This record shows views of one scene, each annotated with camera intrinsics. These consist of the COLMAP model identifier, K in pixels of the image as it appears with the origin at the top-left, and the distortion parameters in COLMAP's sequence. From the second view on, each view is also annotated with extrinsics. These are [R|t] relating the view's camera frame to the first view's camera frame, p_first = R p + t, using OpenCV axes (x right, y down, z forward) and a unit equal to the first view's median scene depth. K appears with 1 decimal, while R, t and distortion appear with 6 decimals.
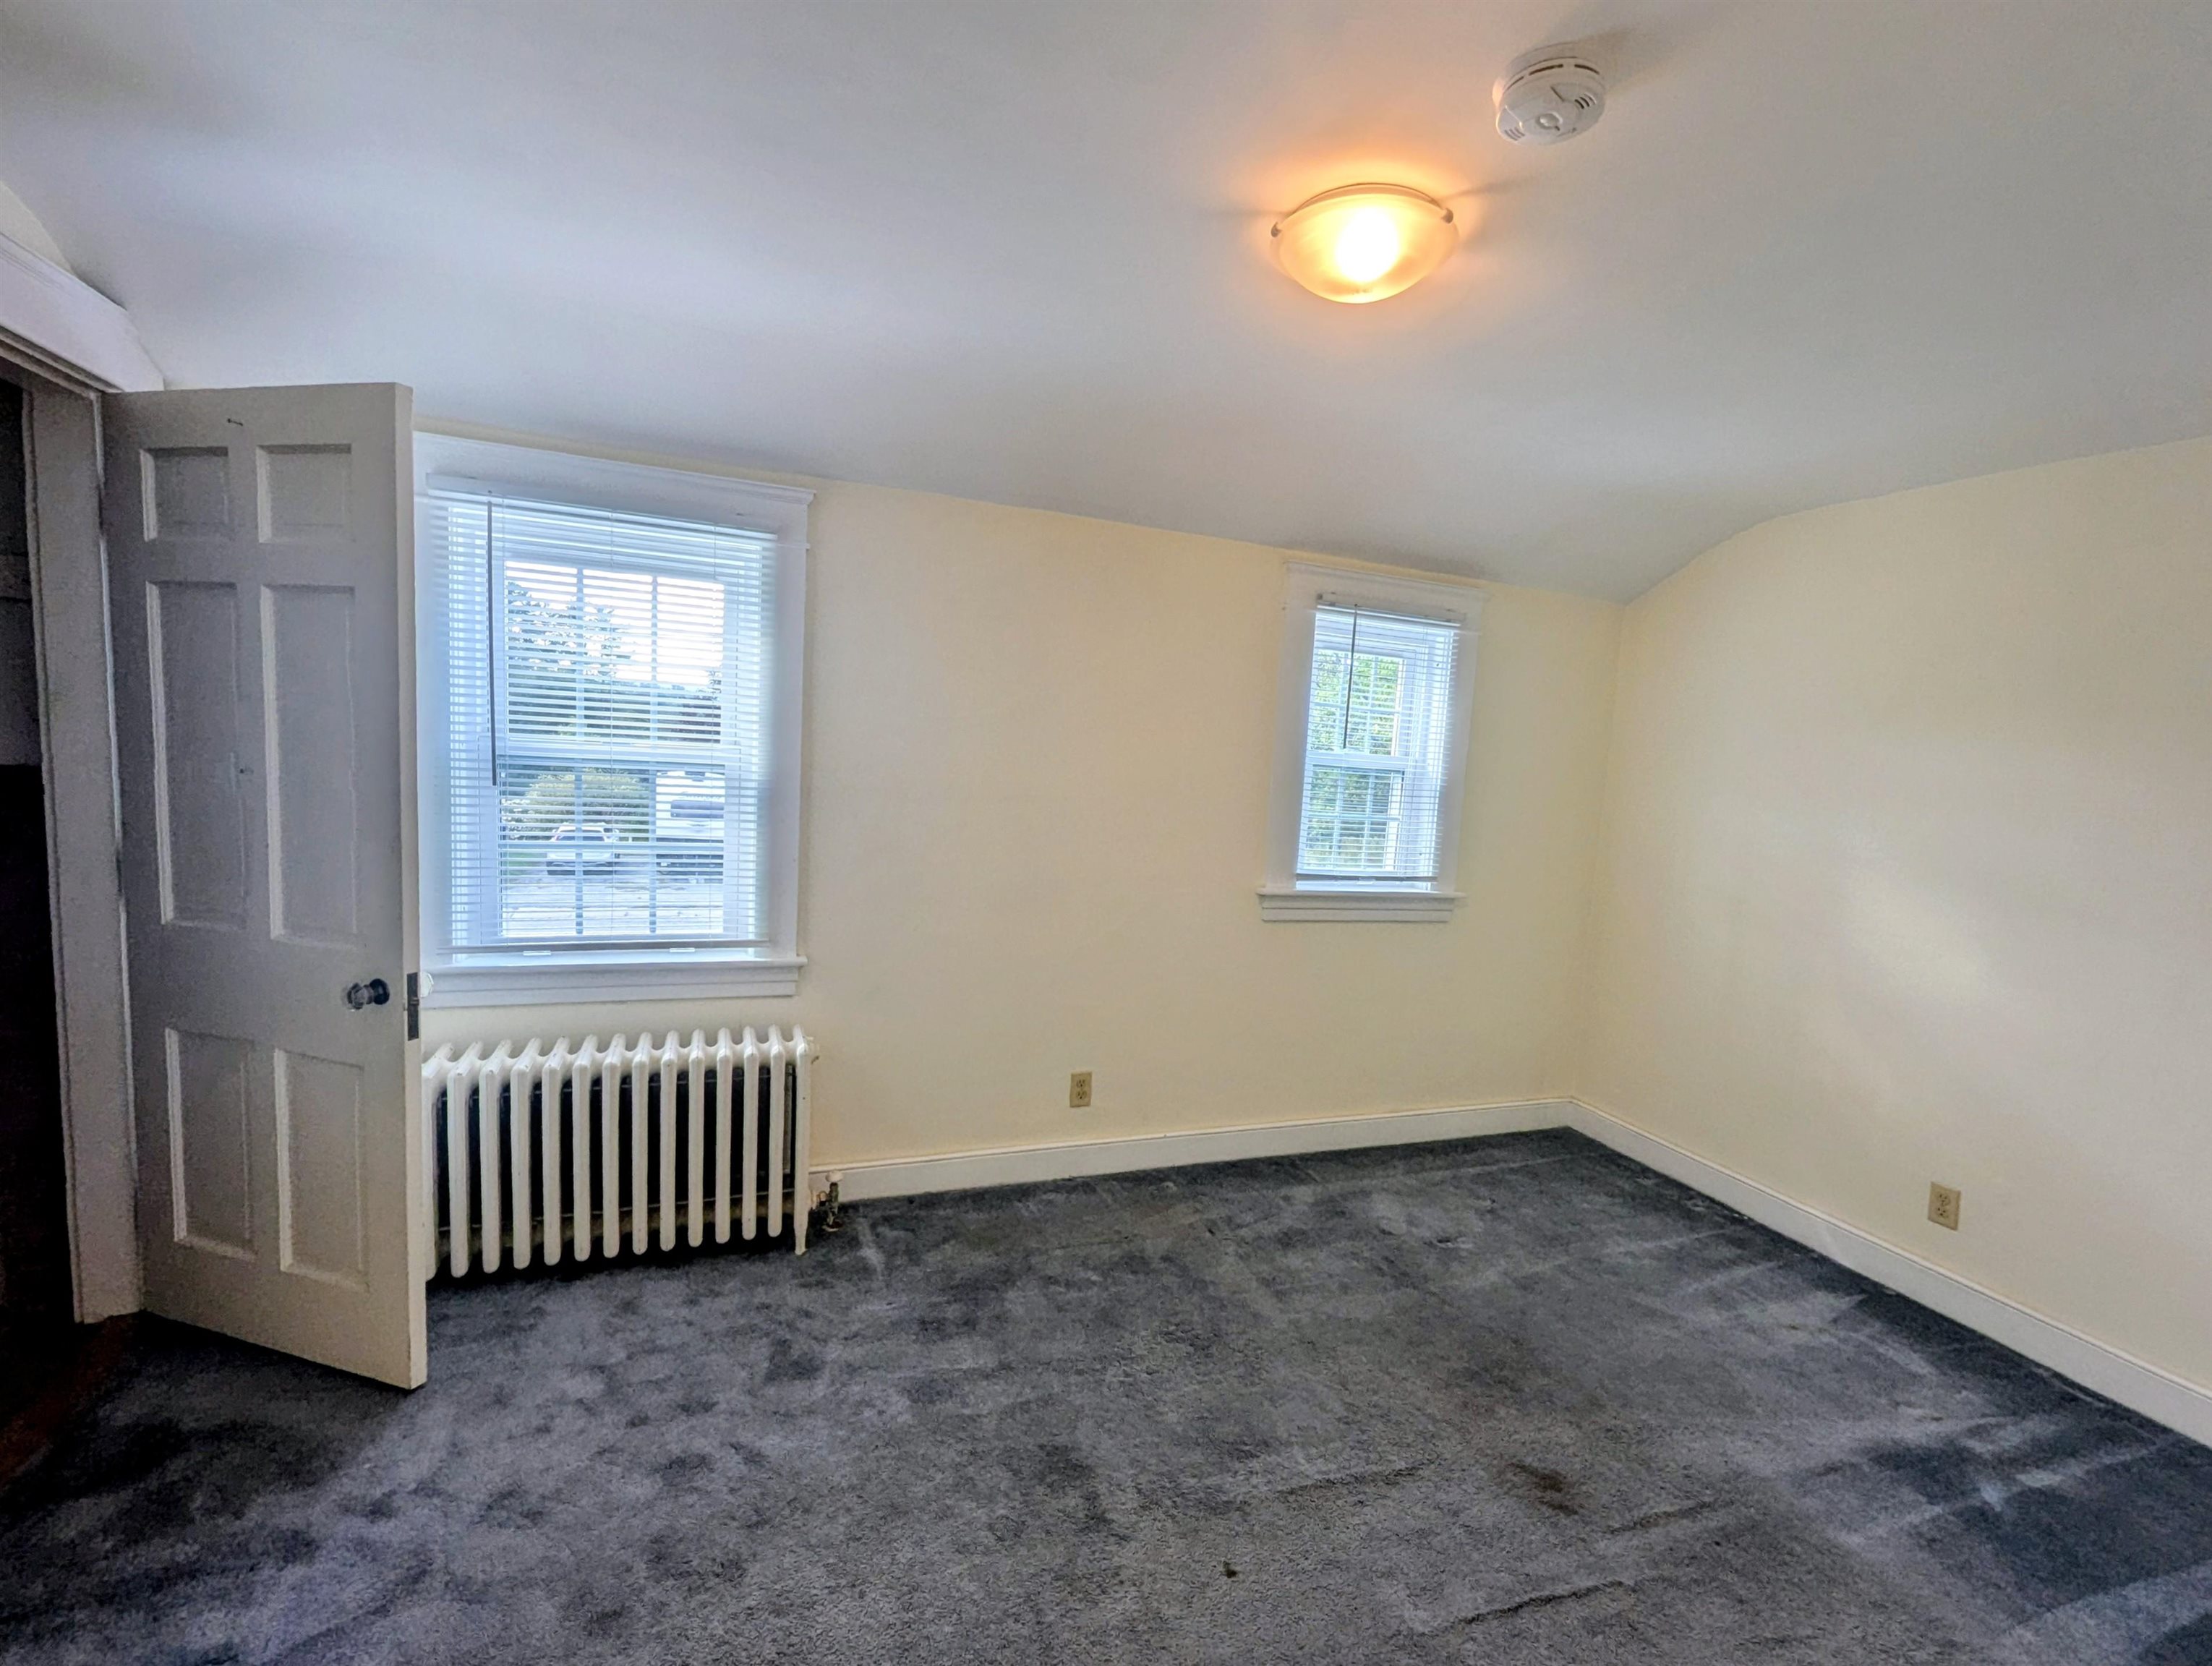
lens RADIAL K [[1004.3, 0, 1106.0], [0, 1004.3, 833.0], [0, 0, 1]] dist [-0.000814, -0.000033]
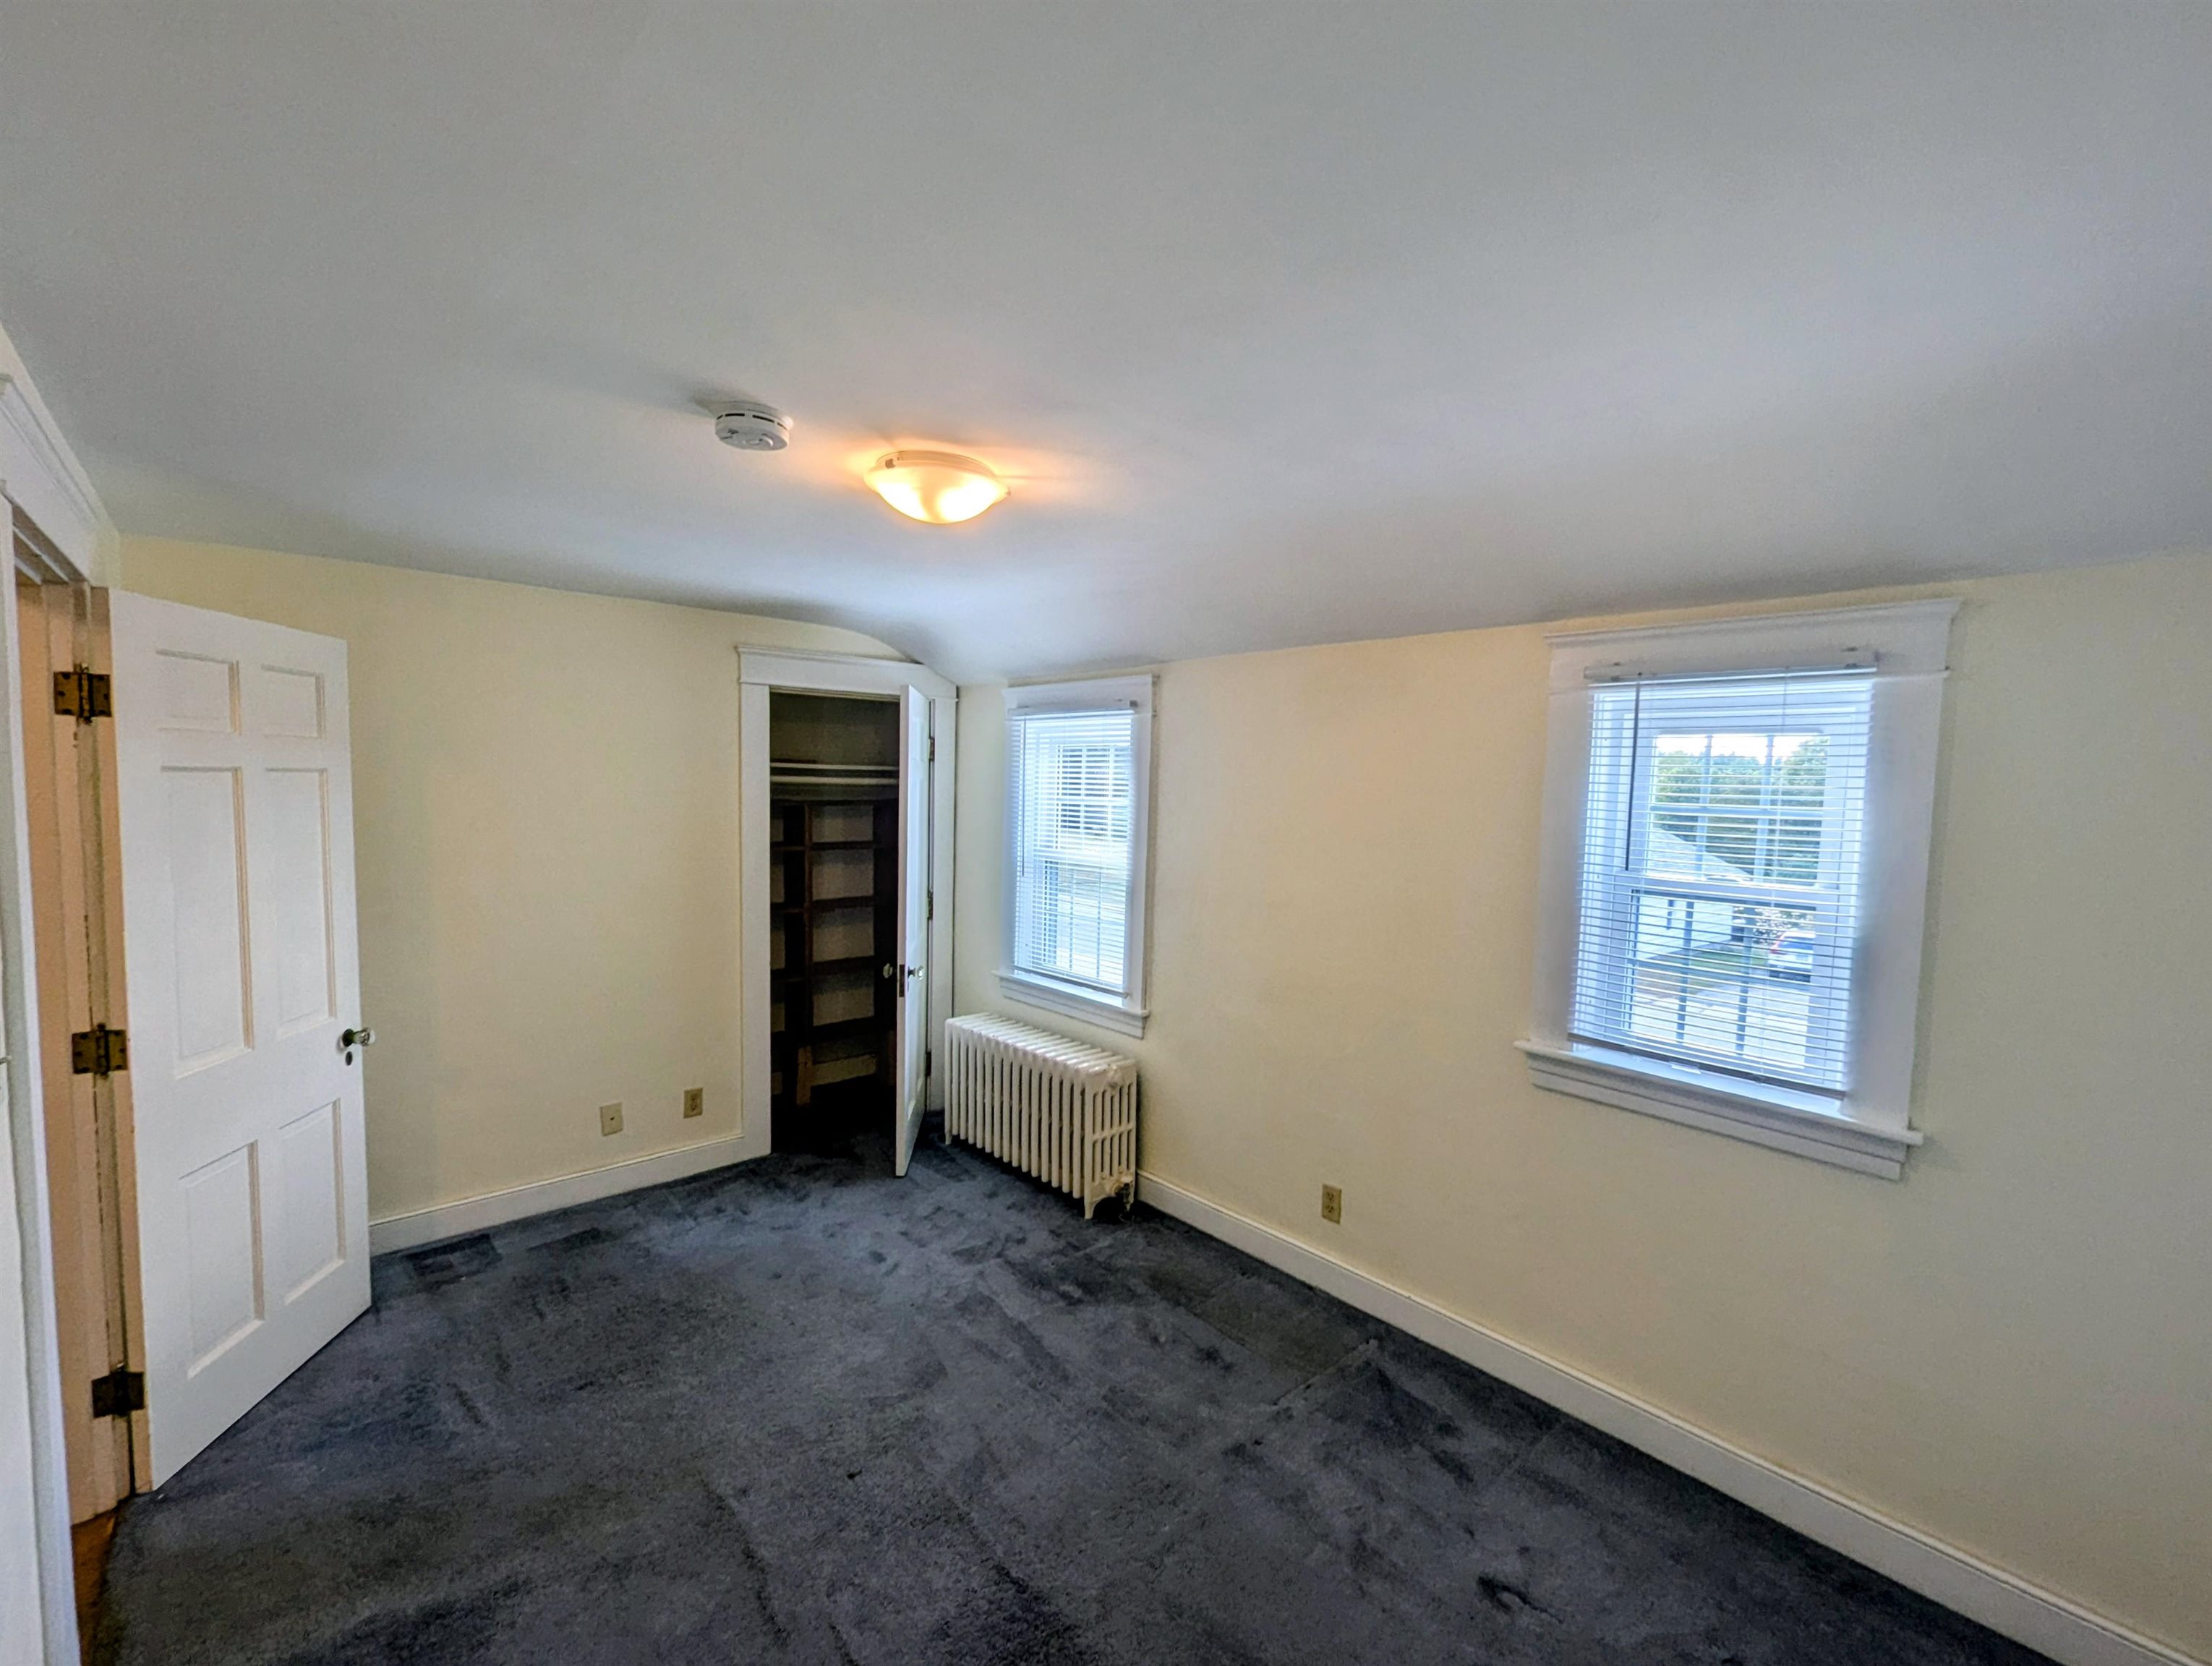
lens RADIAL K [[936.2, 0, 1121.6], [0, 936.2, 849.1], [0, 0, 1]] dist [0.000333, -0.002809]
pose [[0.373431, 0.004261, -0.927648, 0.792329], [-0.104254, 0.993847, -0.037404, -0.039890], [0.921781, 0.110679, 0.371578, 0.443448]]
